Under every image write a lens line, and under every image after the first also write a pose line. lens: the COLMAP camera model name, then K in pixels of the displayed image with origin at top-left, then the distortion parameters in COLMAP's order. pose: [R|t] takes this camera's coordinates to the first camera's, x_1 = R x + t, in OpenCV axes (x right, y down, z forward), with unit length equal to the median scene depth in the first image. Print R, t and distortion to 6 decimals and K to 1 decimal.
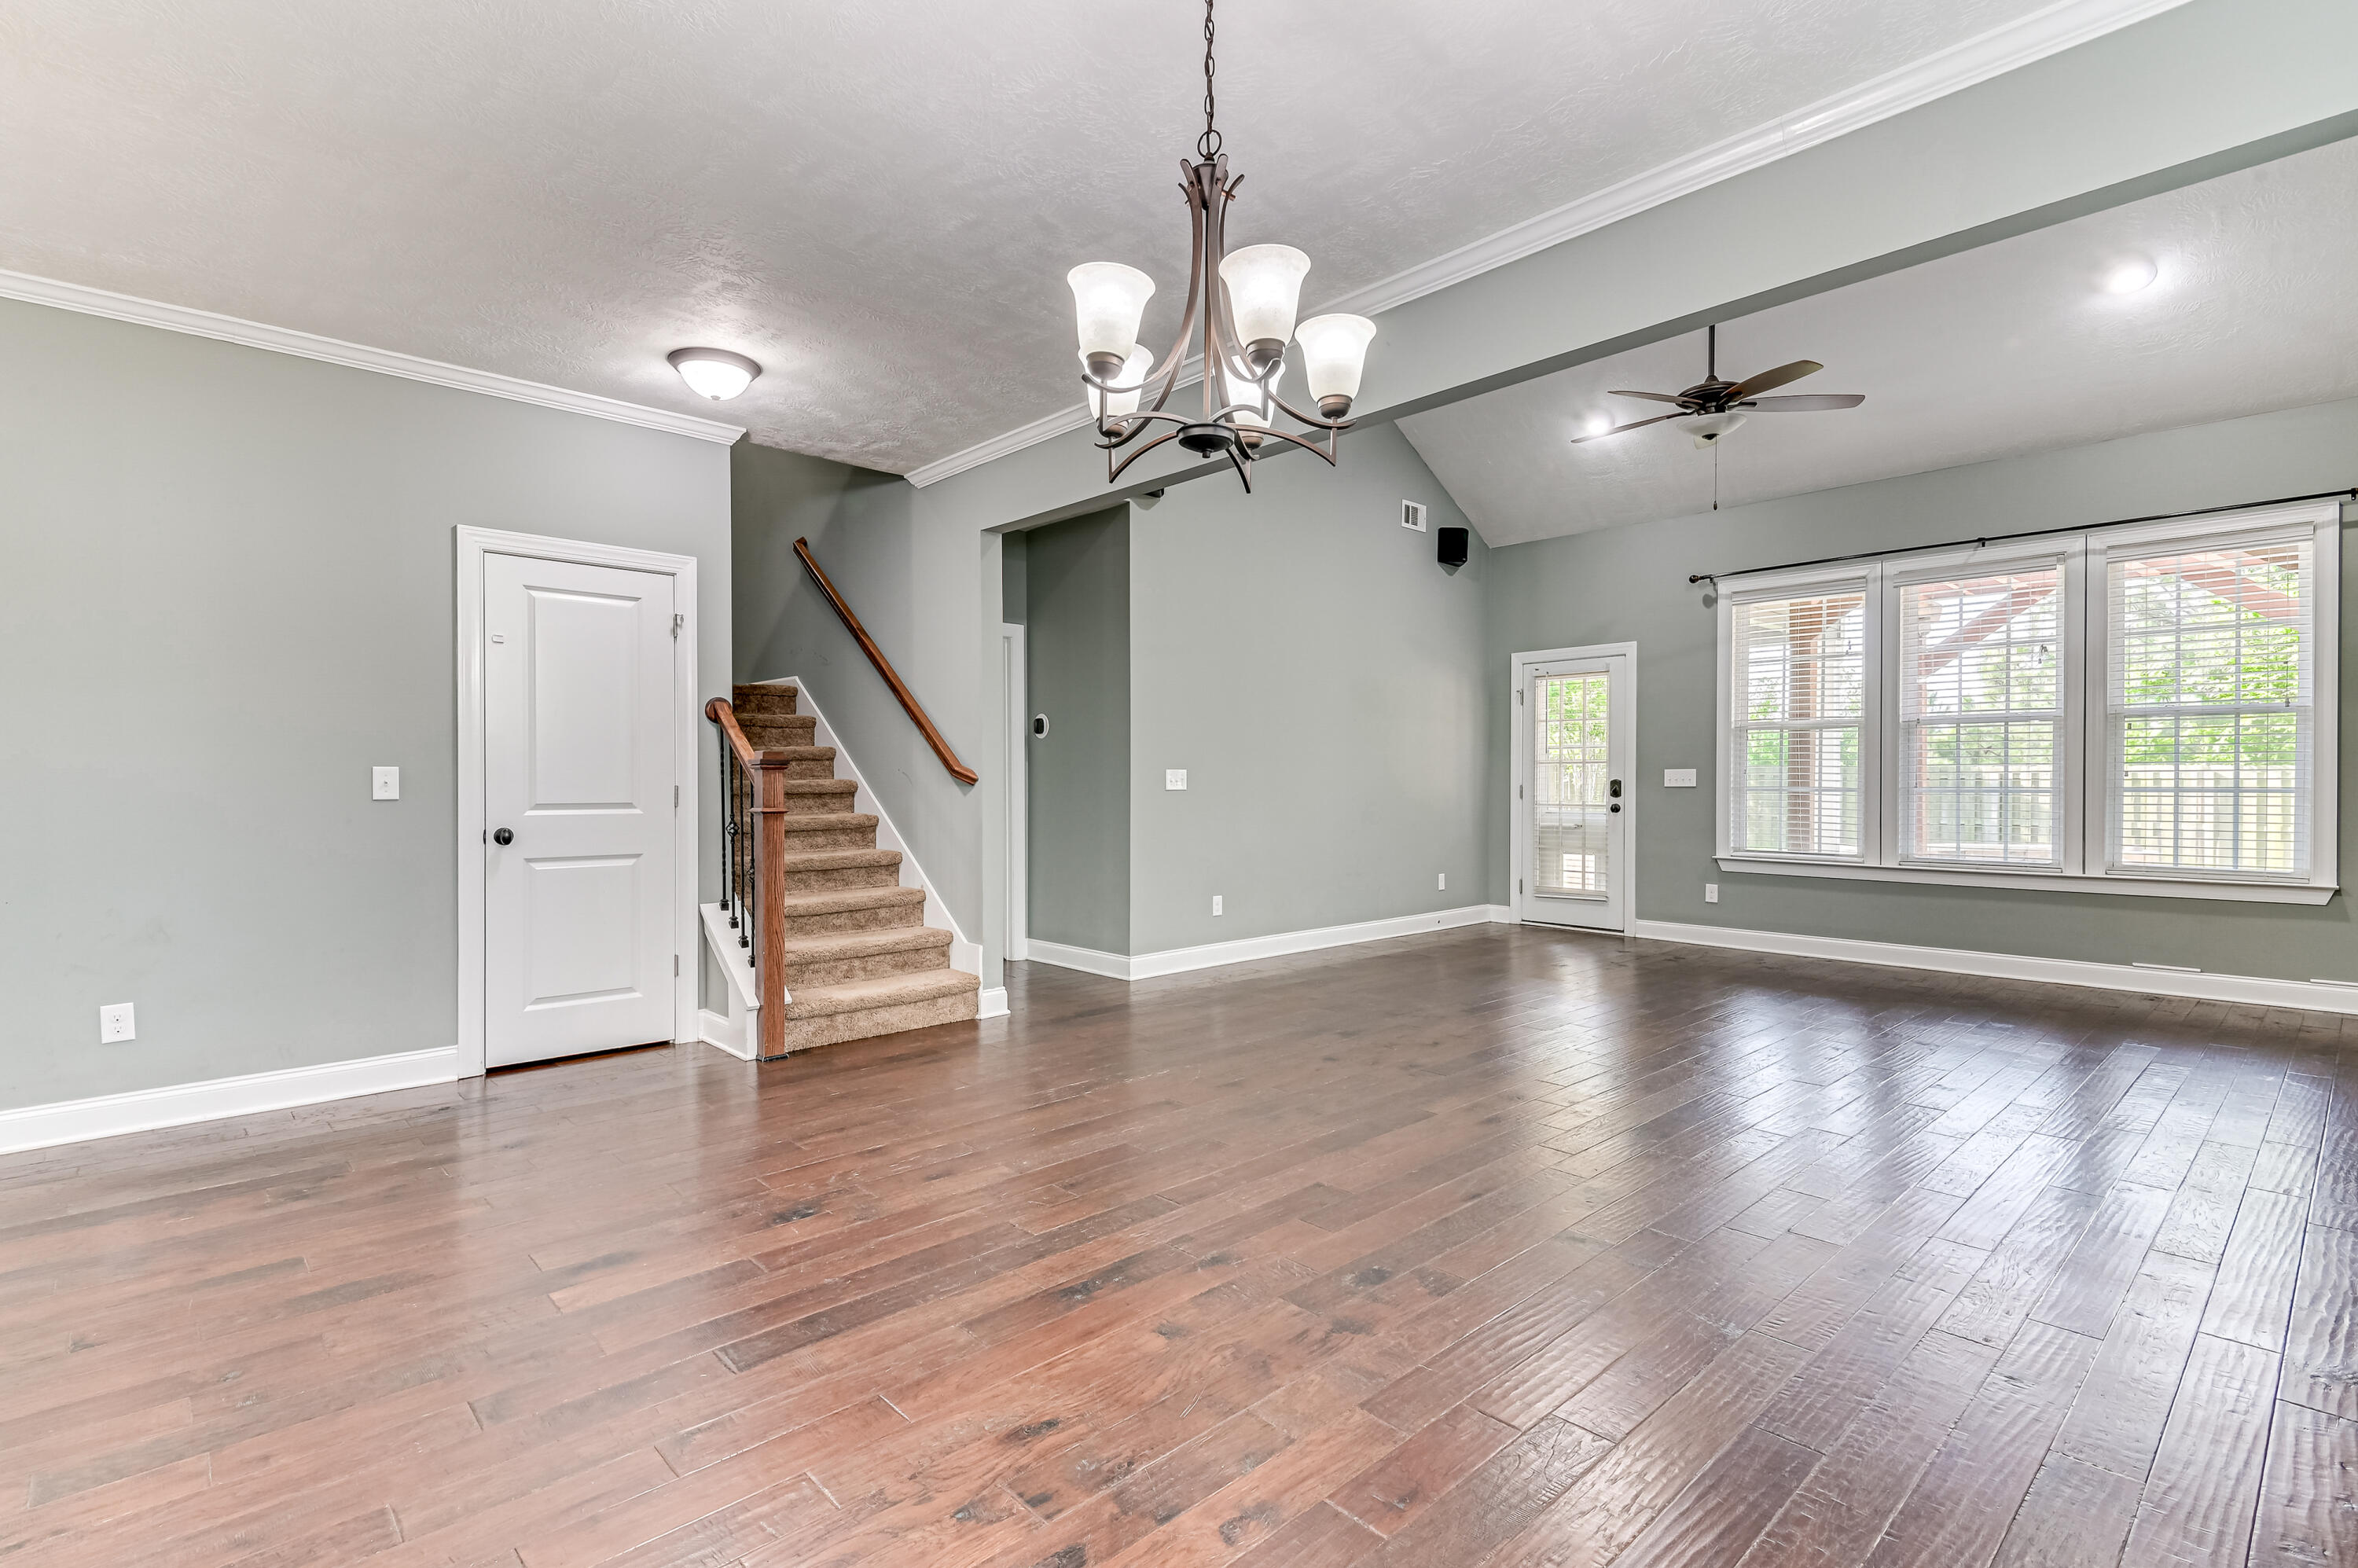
lens RADIAL K [[1114.2, 0, 1179.0], [0, 1114.2, 784.0], [0, 0, 1]] dist [0.036025, -0.017413]
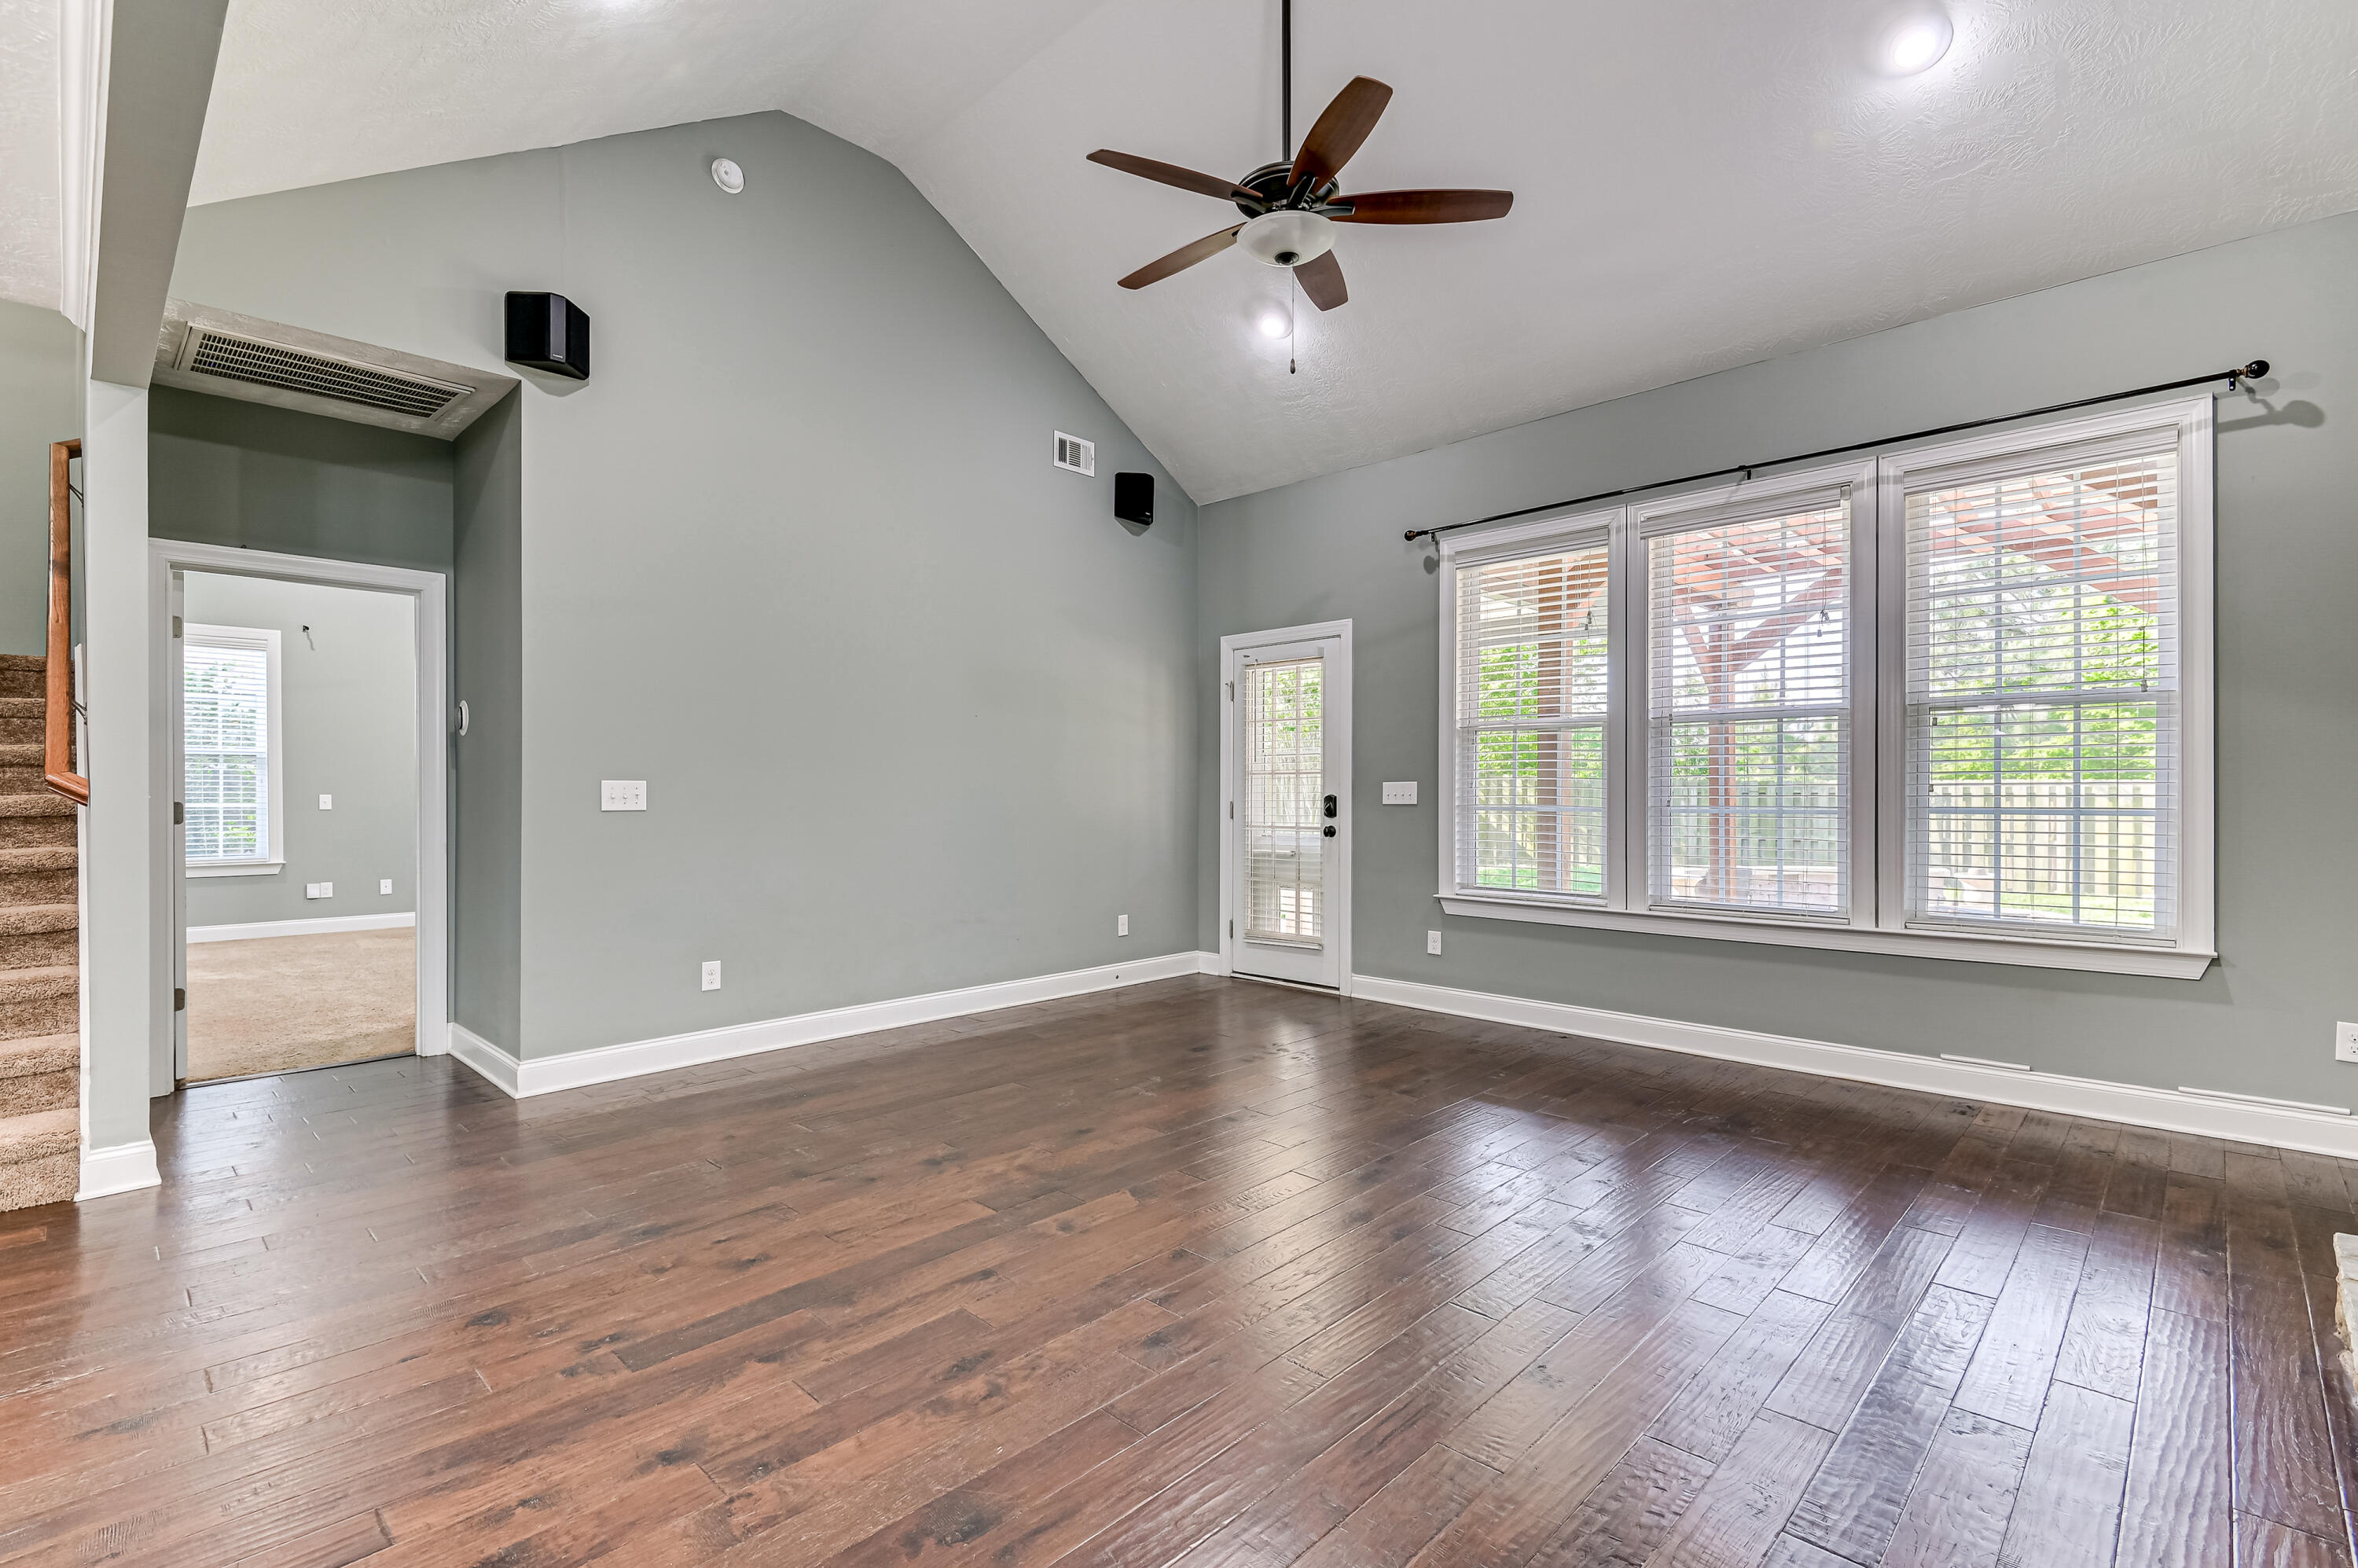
lens RADIAL K [[1070.6, 0, 1187.9], [0, 1070.6, 789.0], [0, 0, 1]] dist [0.054188, -0.034422]
pose [[0.998498, 0.000598, 0.054785, 0.306065], [-0.000165, 0.999969, -0.007907, -0.002729], [-0.054788, 0.007886, 0.998467, 0.313543]]
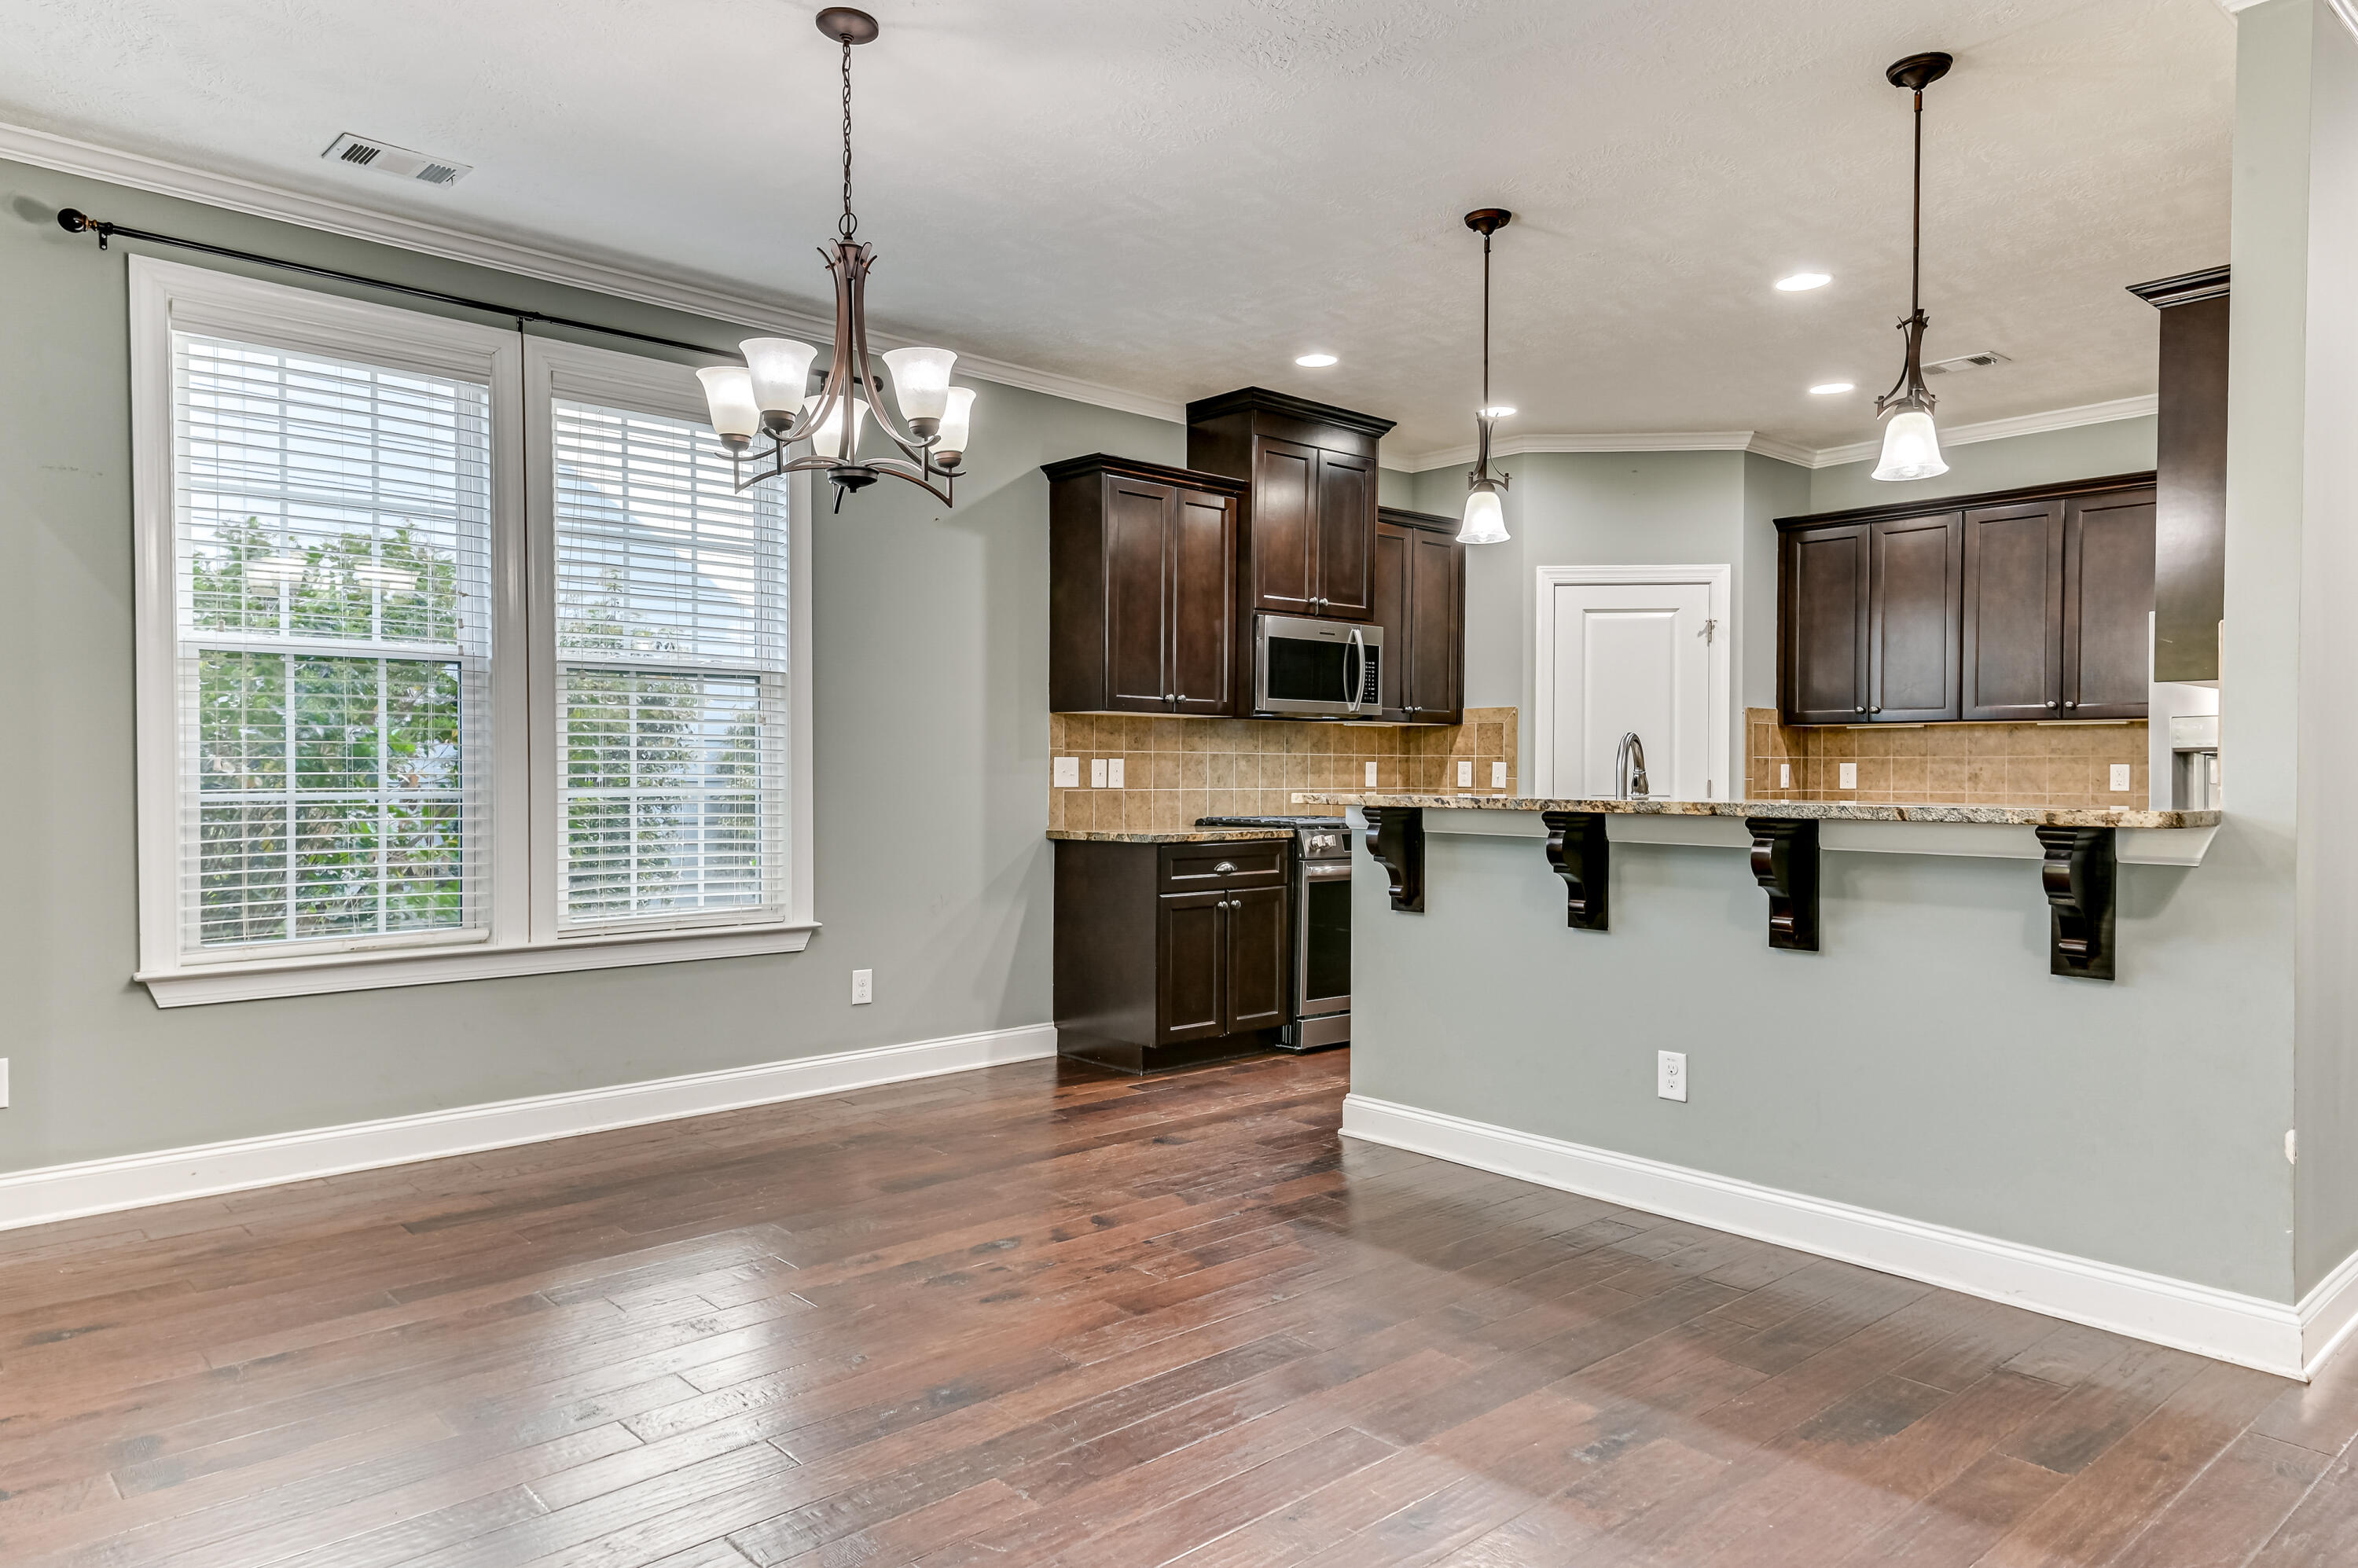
lens RADIAL K [[1474.0, 0, 1160.7], [0, 1474.0, 775.1], [0, 0, 1]] dist [0.052016, 0.000039]
pose [[-0.999694, -0.001163, 0.024706, -0.103800], [-0.000927, 0.999954, 0.009554, -0.004535], [-0.024716, 0.009528, -0.999649, 0.787942]]
